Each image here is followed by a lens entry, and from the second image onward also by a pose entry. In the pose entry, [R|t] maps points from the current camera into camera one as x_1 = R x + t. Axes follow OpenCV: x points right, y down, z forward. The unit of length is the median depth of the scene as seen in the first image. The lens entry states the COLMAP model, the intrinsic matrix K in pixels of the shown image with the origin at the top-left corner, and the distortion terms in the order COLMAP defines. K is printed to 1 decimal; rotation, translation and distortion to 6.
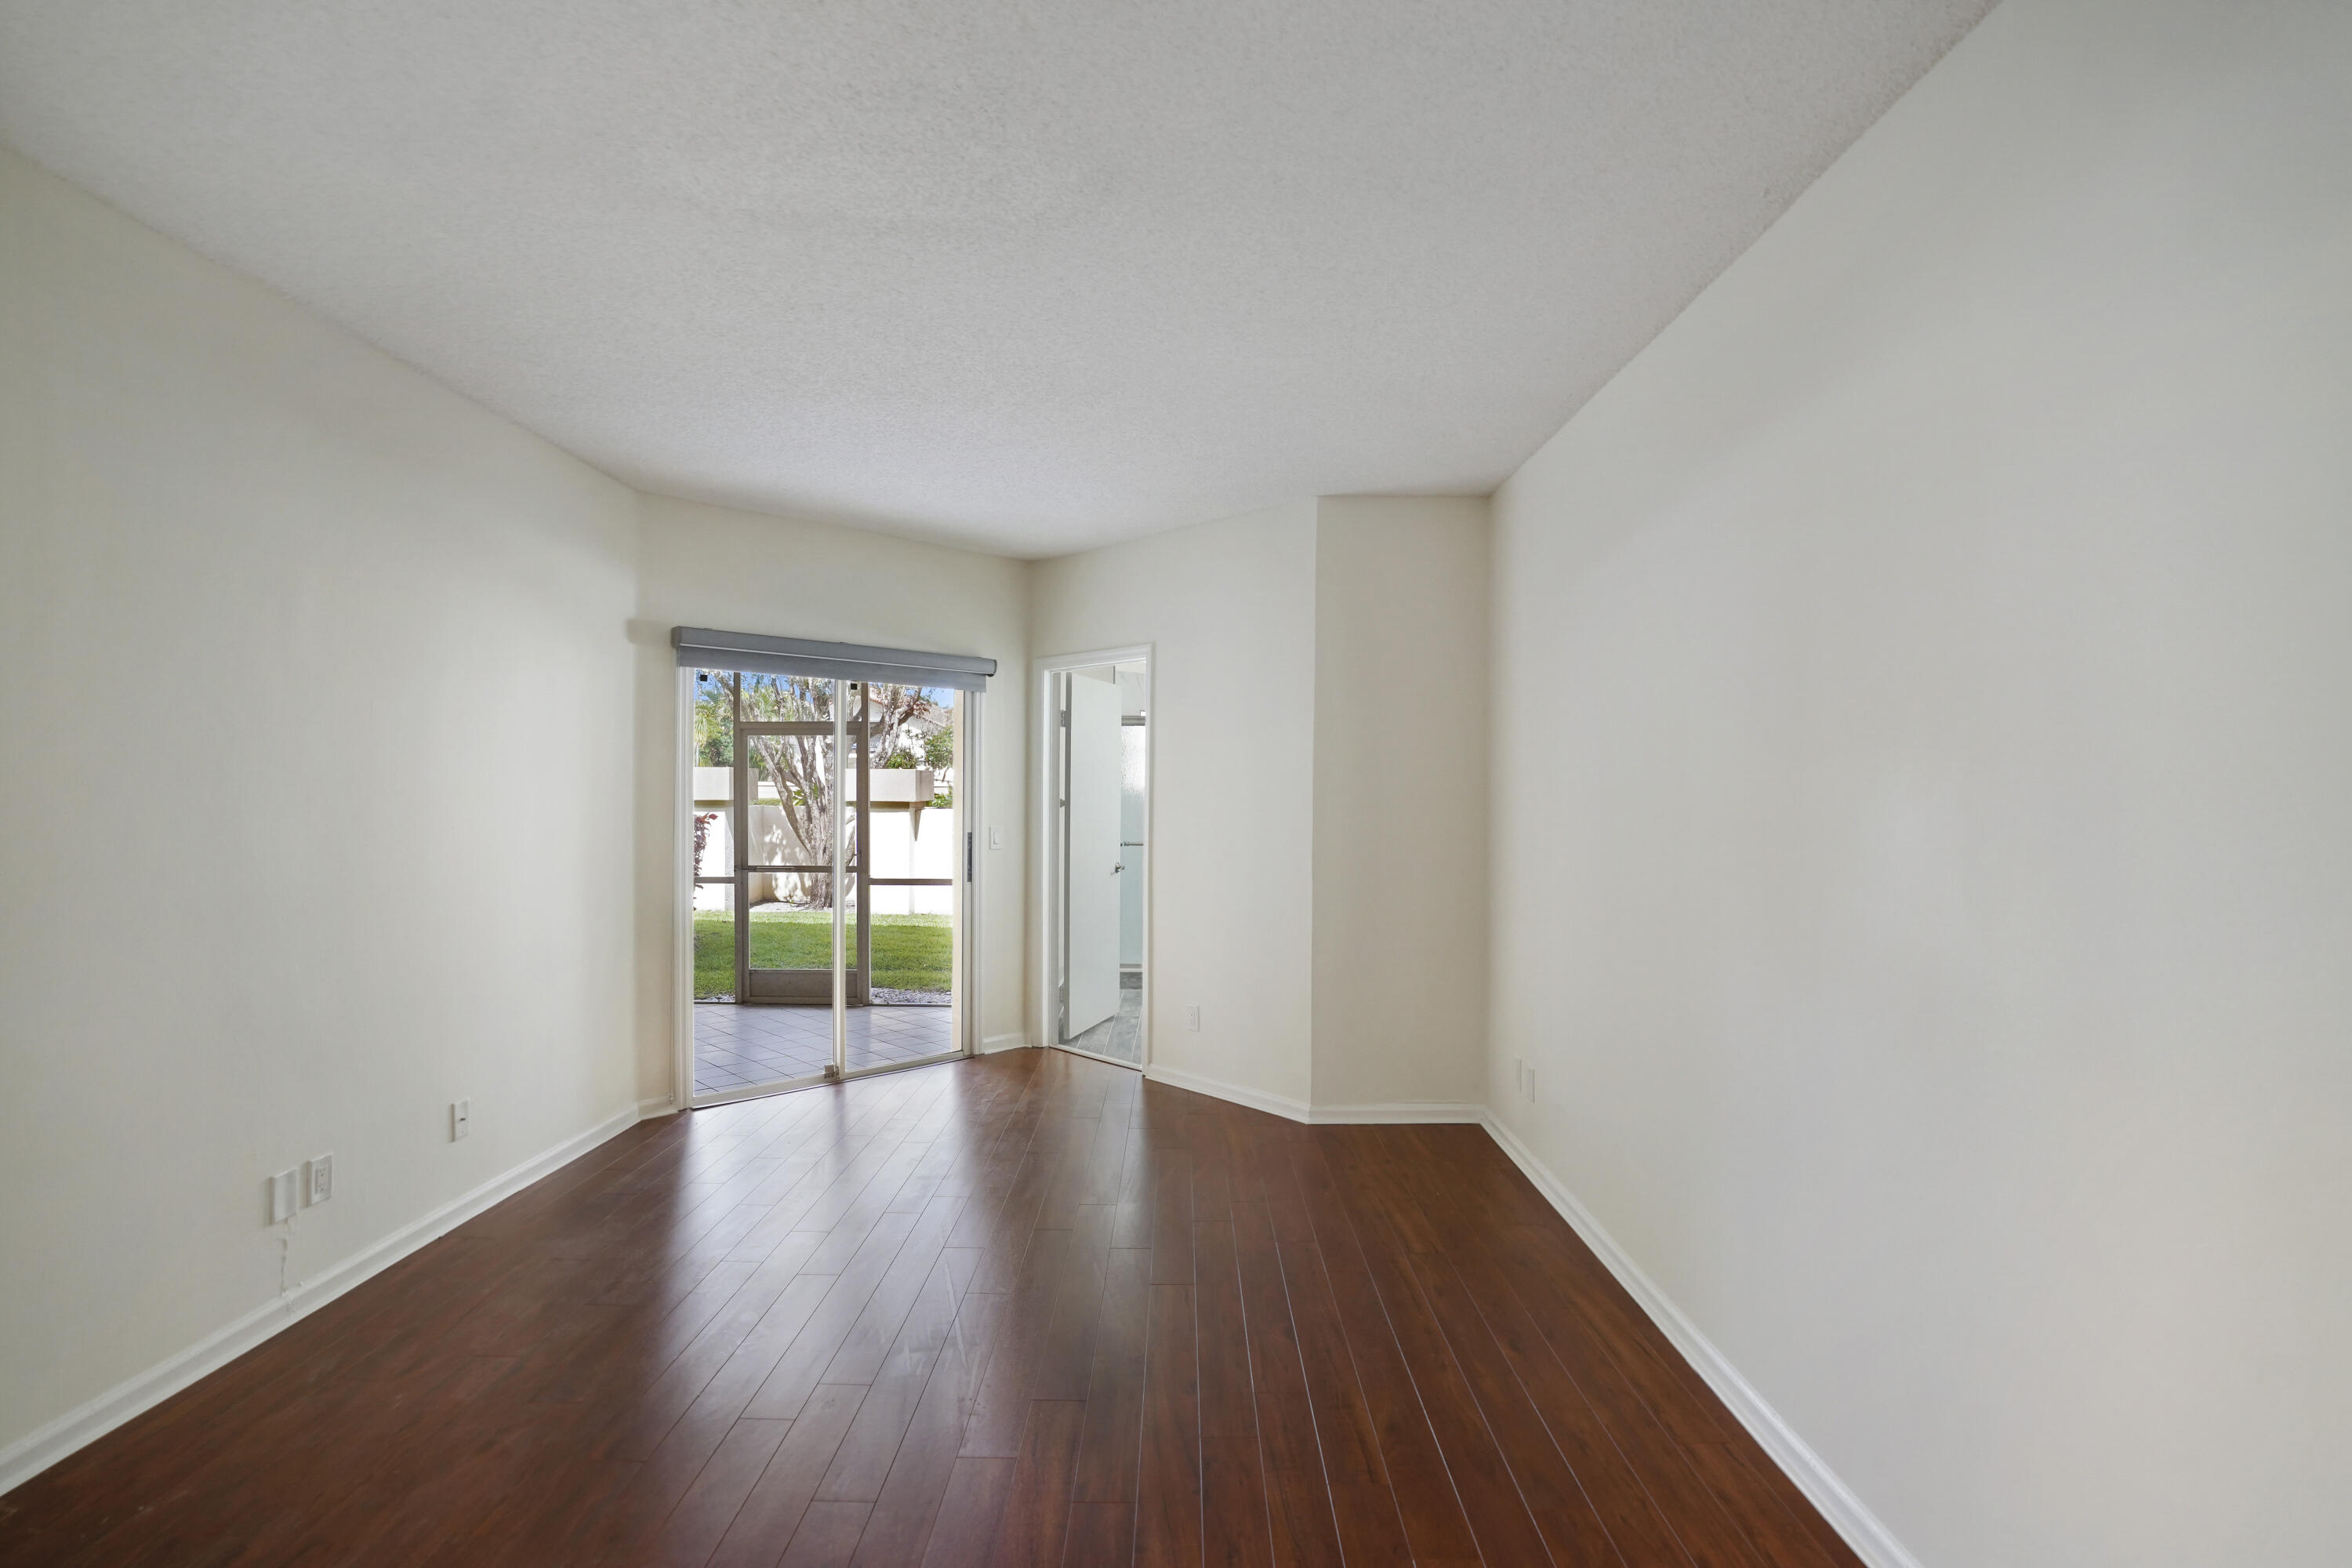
lens RADIAL K [[1106.1, 0, 1176.0], [0, 1106.1, 784.0], [0, 0, 1]] dist [-0.081416, 0.025169]
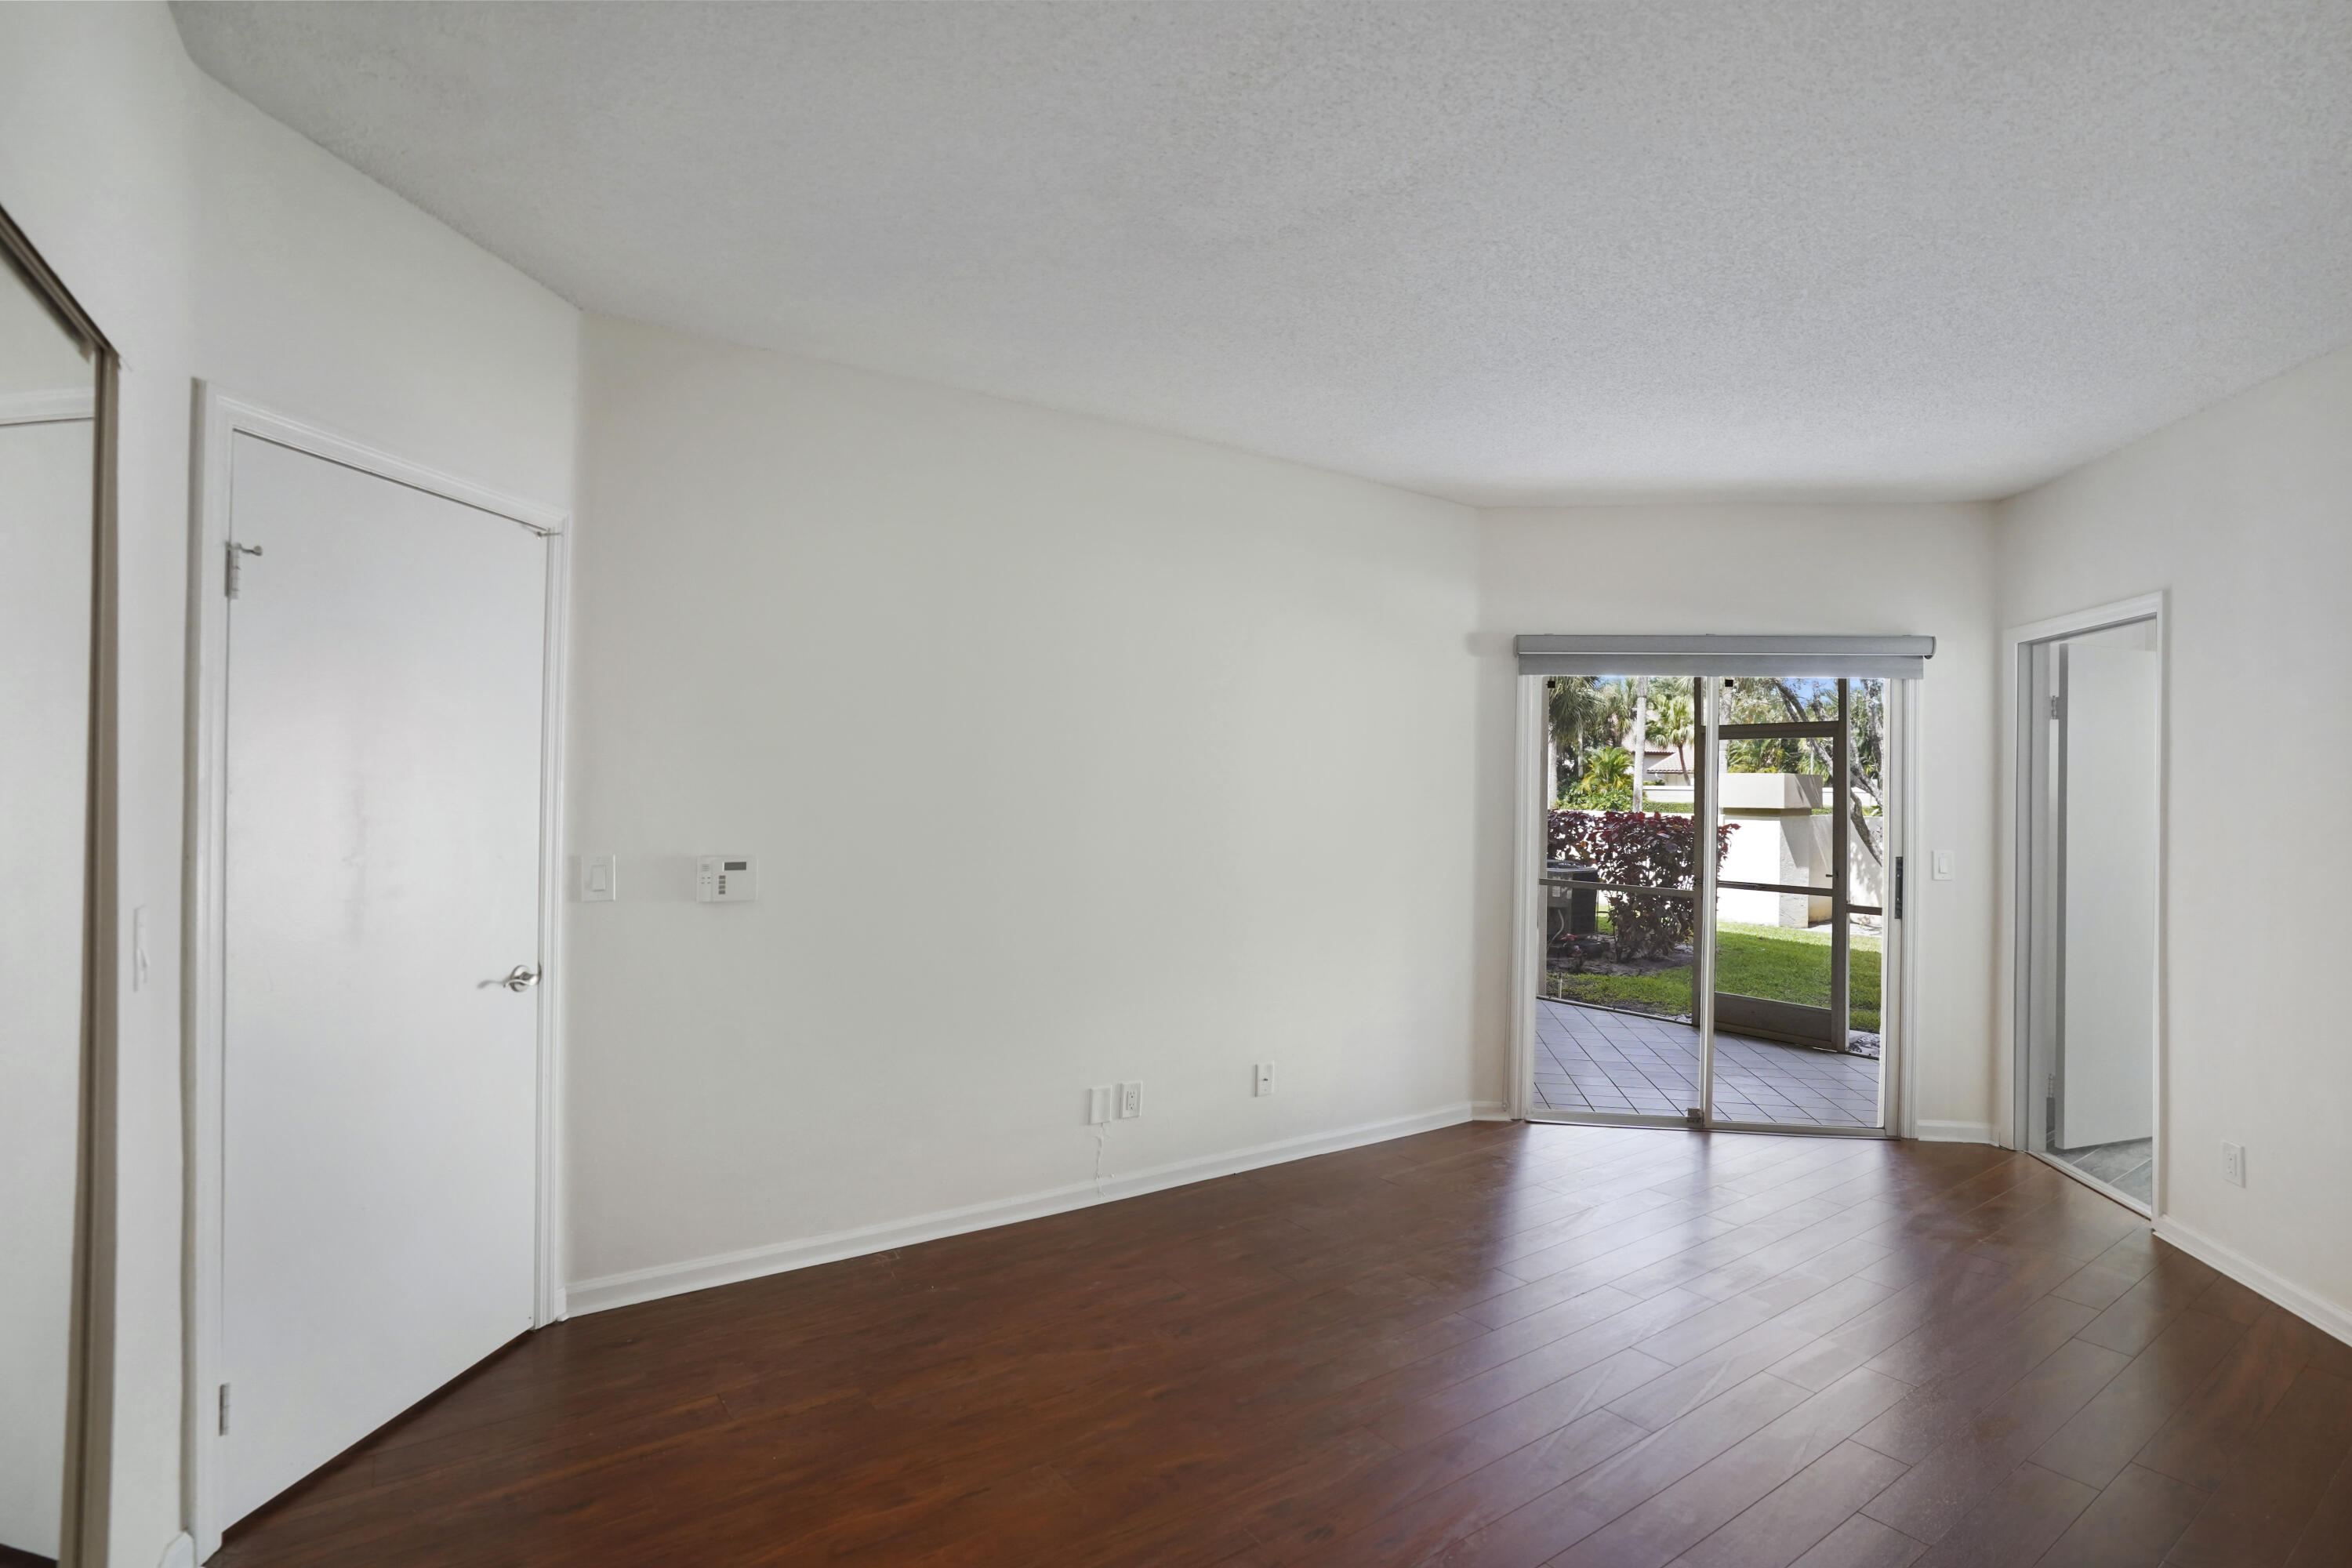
lens RADIAL K [[1106.1, 0, 1176.0], [0, 1106.1, 784.0], [0, 0, 1]] dist [-0.081416, 0.025169]
pose [[0.570459, 0.002941, -0.821321, 0.182748], [-0.007158, 0.999973, -0.001391, -0.004357], [0.821295, 0.006672, 0.570465, 0.161885]]
